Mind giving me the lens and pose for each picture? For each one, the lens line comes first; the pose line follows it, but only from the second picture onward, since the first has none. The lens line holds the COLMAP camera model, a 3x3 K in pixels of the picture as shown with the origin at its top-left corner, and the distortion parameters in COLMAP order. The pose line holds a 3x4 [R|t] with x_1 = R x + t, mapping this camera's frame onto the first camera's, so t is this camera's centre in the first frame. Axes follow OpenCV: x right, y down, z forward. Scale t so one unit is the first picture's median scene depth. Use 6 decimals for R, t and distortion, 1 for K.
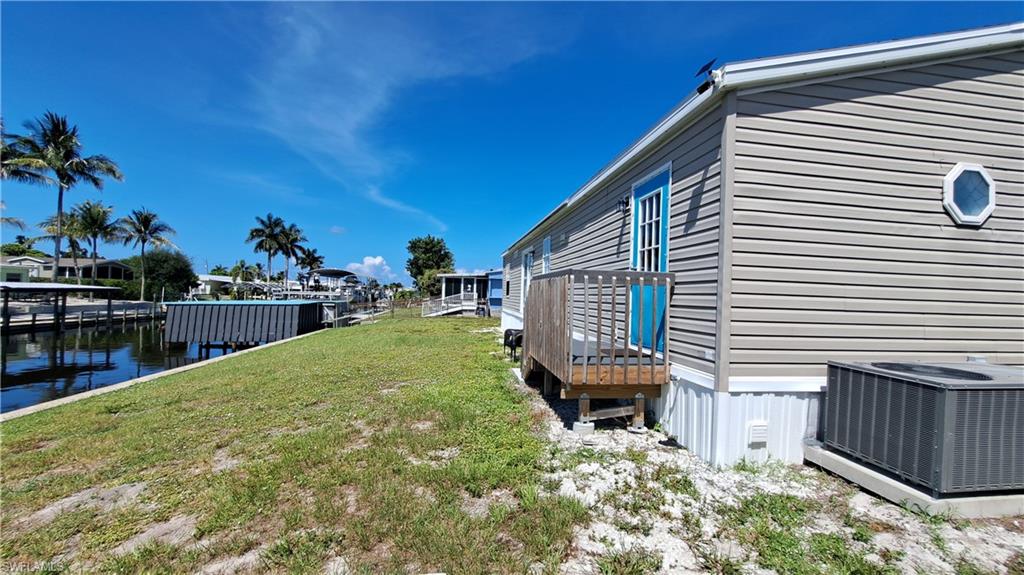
lens RADIAL K [[406.1, 0, 512.0], [0, 406.1, 287.5], [0, 0, 1]] dist [-0.016053, -0.000041]
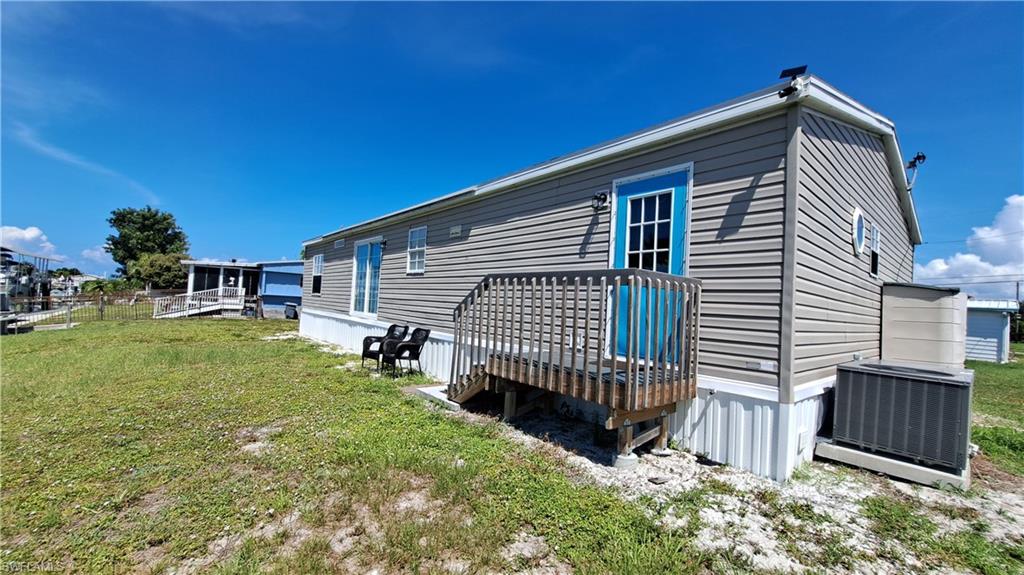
lens RADIAL K [[406.1, 0, 512.0], [0, 406.1, 287.5], [0, 0, 1]] dist [-0.016053, -0.000041]
pose [[0.844571, 0.041636, 0.533822, -0.364397], [-0.040670, 0.999080, -0.013579, 0.010203], [-0.533897, -0.010242, 0.845488, 0.330318]]
